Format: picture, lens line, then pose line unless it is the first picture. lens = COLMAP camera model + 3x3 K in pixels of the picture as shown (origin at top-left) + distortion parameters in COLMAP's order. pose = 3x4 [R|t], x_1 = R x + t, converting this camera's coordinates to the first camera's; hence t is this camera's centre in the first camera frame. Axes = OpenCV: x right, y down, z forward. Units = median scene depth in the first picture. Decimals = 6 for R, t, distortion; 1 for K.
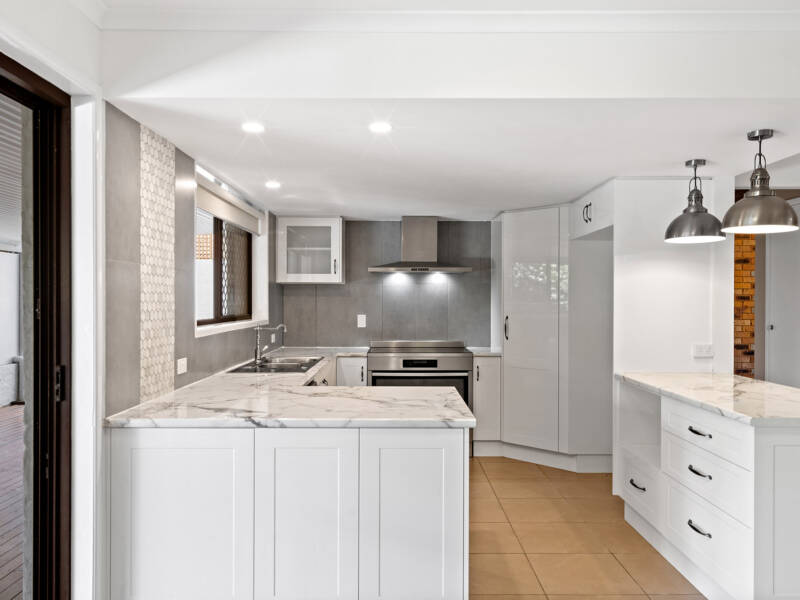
lens RADIAL K [[626.7, 0, 403.5], [0, 626.7, 303.0], [0, 0, 1]] dist [0.035509, -0.006665]
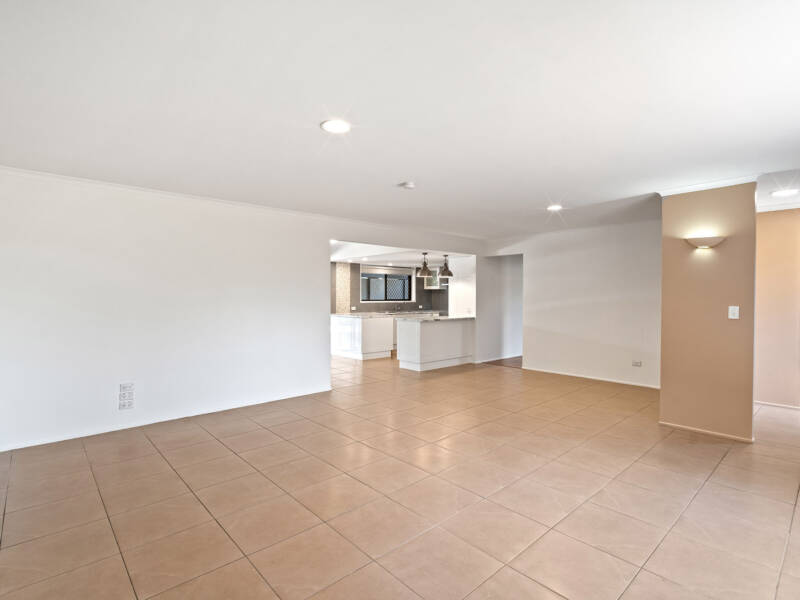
lens RADIAL K [[403.5, 0, 398.5], [0, 403.5, 298.0], [0, 0, 1]] dist [0.003616, 0.001240]
pose [[0.656087, 0.004704, -0.754670, 1.301737], [-0.004721, 0.999987, 0.002129, 0.007856], [0.754670, 0.002166, 0.656101, -0.446125]]
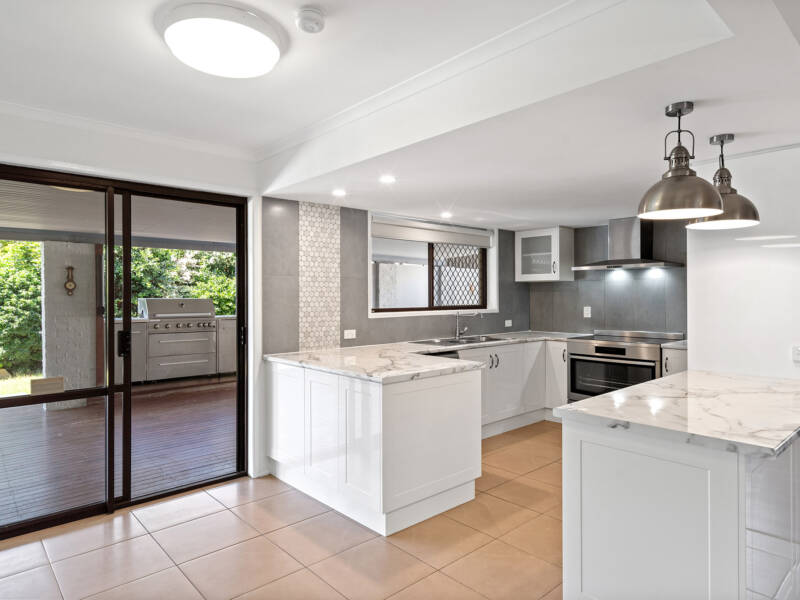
lens RADIAL K [[500.0, 0, 400.2], [0, 500.0, 295.3], [0, 0, 1]] dist [0.002232, -0.002643]
pose [[0.660641, -0.003972, -0.750692, 0.450380], [0.001814, 0.999992, -0.003694, 0.000147], [0.750700, 0.001078, 0.660642, 0.126484]]
